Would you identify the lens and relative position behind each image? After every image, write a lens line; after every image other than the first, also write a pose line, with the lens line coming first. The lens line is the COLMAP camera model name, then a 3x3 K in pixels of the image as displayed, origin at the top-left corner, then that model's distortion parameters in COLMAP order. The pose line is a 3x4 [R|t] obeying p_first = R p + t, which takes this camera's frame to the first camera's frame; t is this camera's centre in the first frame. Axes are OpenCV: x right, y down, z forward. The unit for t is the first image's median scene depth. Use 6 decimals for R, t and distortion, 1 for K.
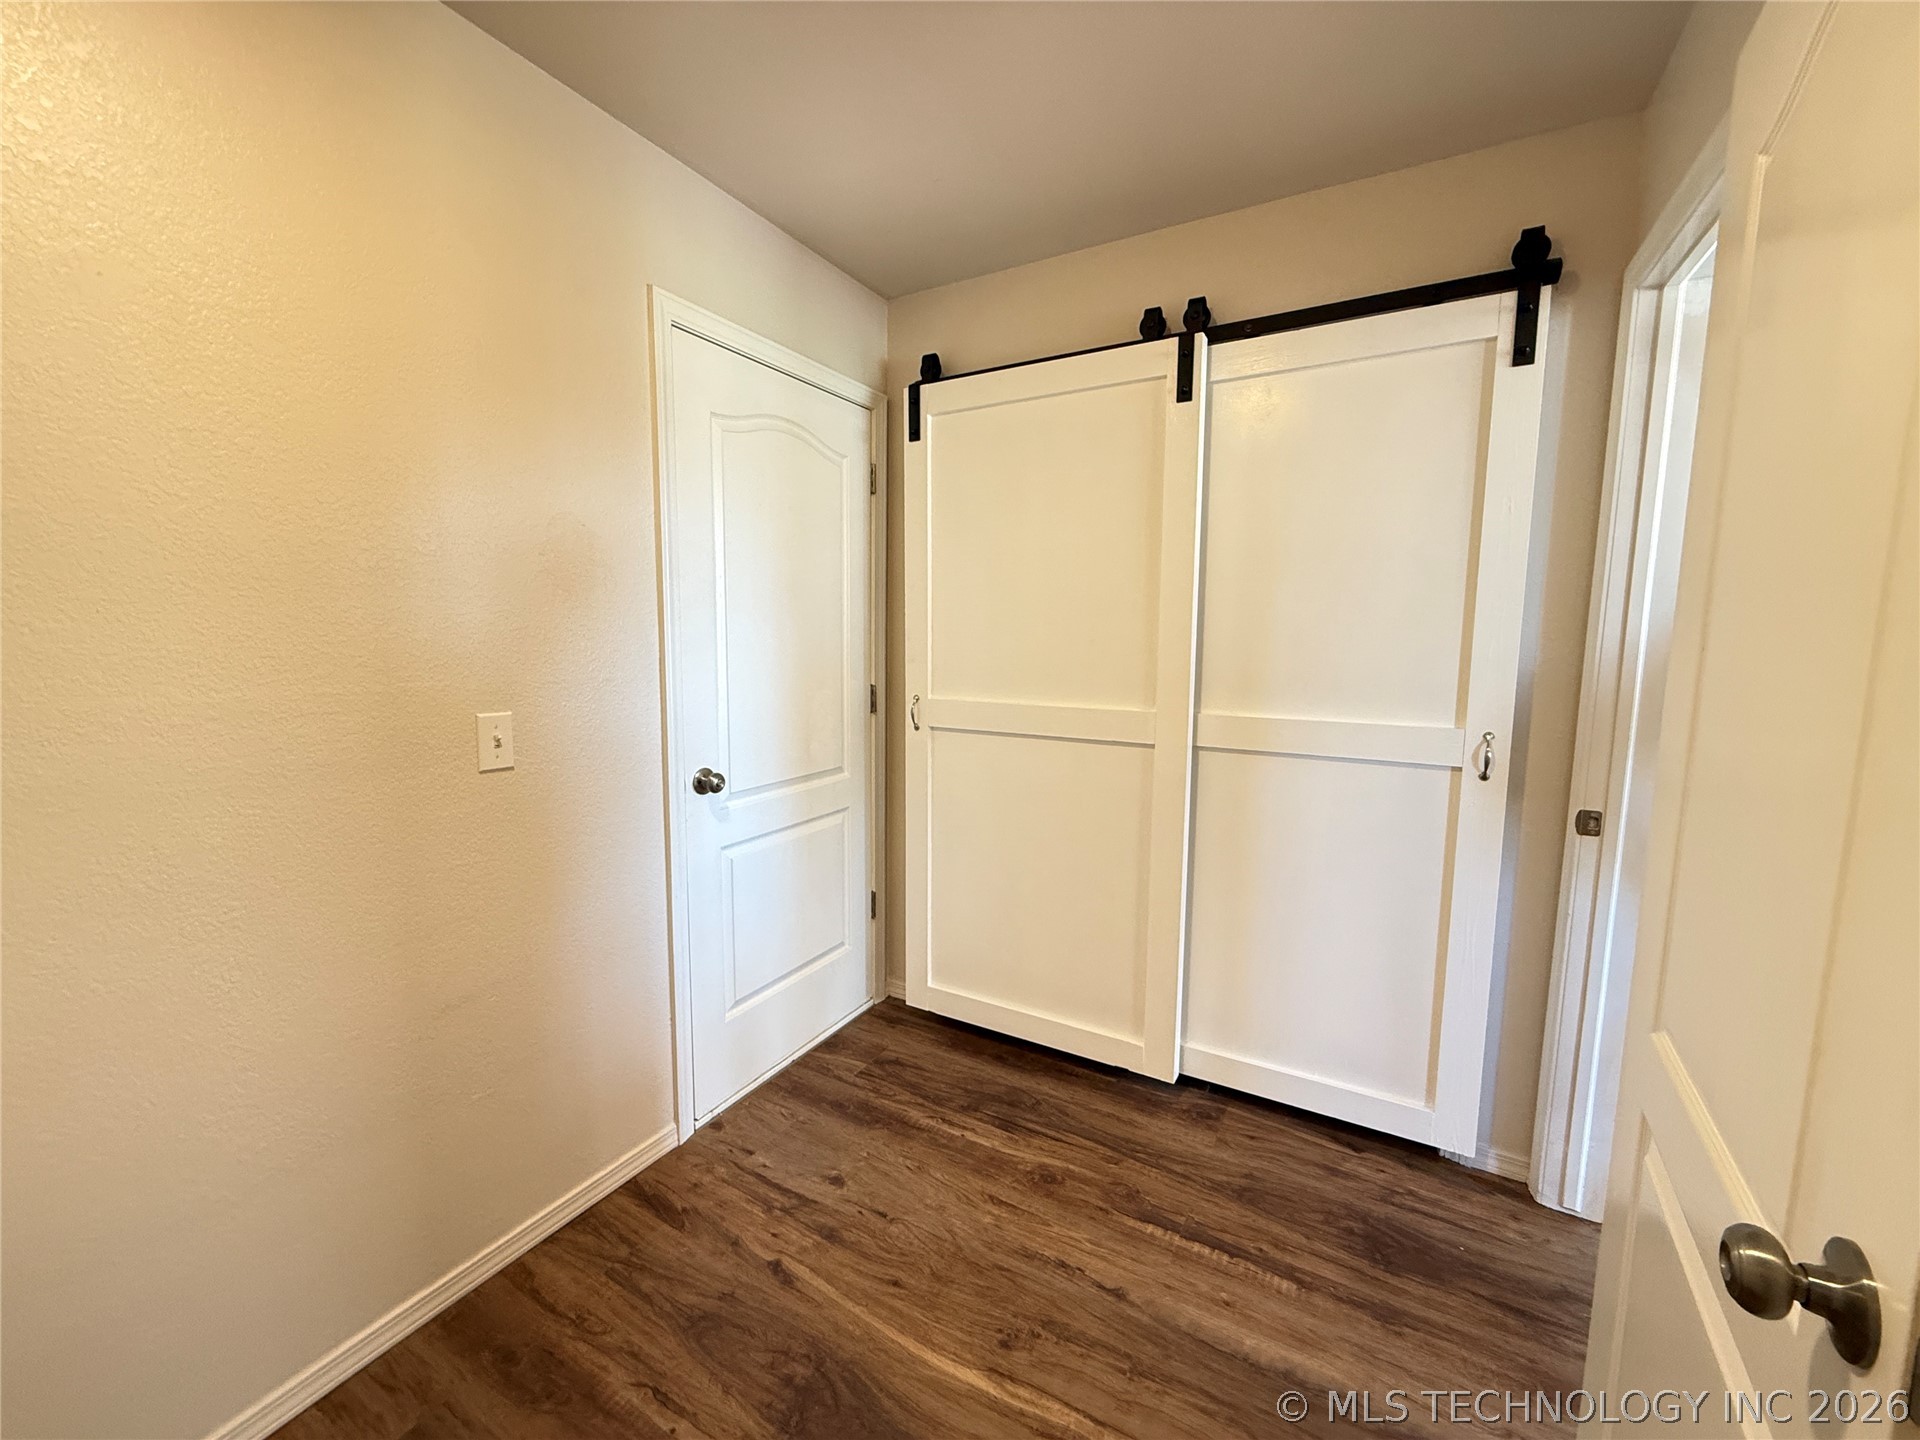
lens RADIAL K [[763.9, 0, 954.0], [0, 763.9, 722.3], [0, 0, 1]] dist [-0.001382, -0.000172]
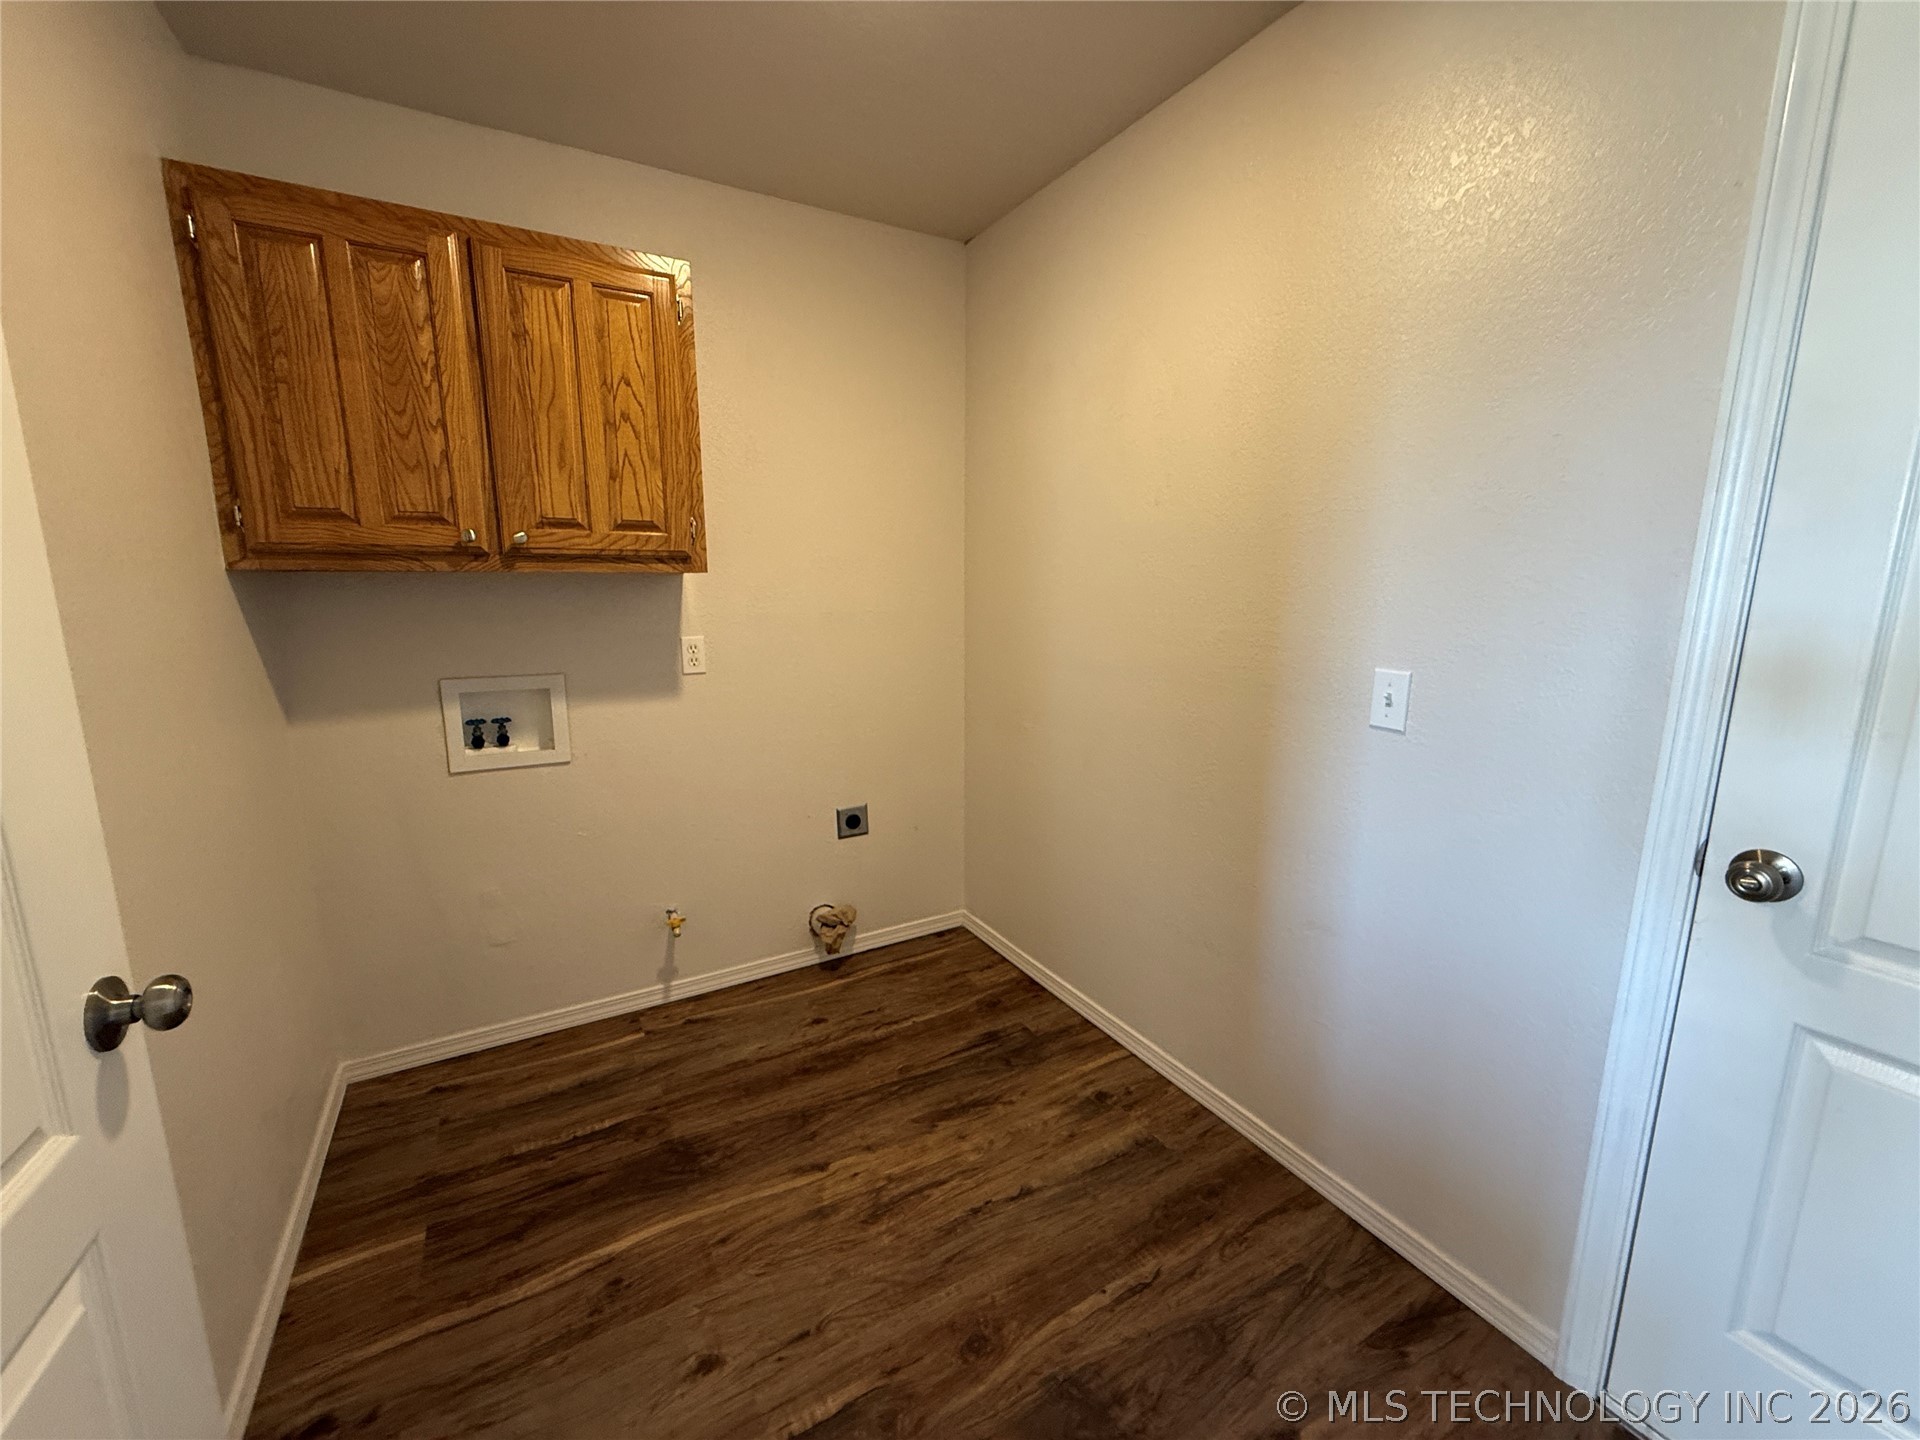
lens RADIAL K [[763.9, 0, 954.0], [0, 763.9, 722.3], [0, 0, 1]] dist [-0.001382, -0.000172]
pose [[-0.520686, 0.139263, -0.842313, 0.528184], [-0.099492, 0.969986, 0.221874, -0.112563], [0.847931, 0.199330, -0.491203, 1.075170]]
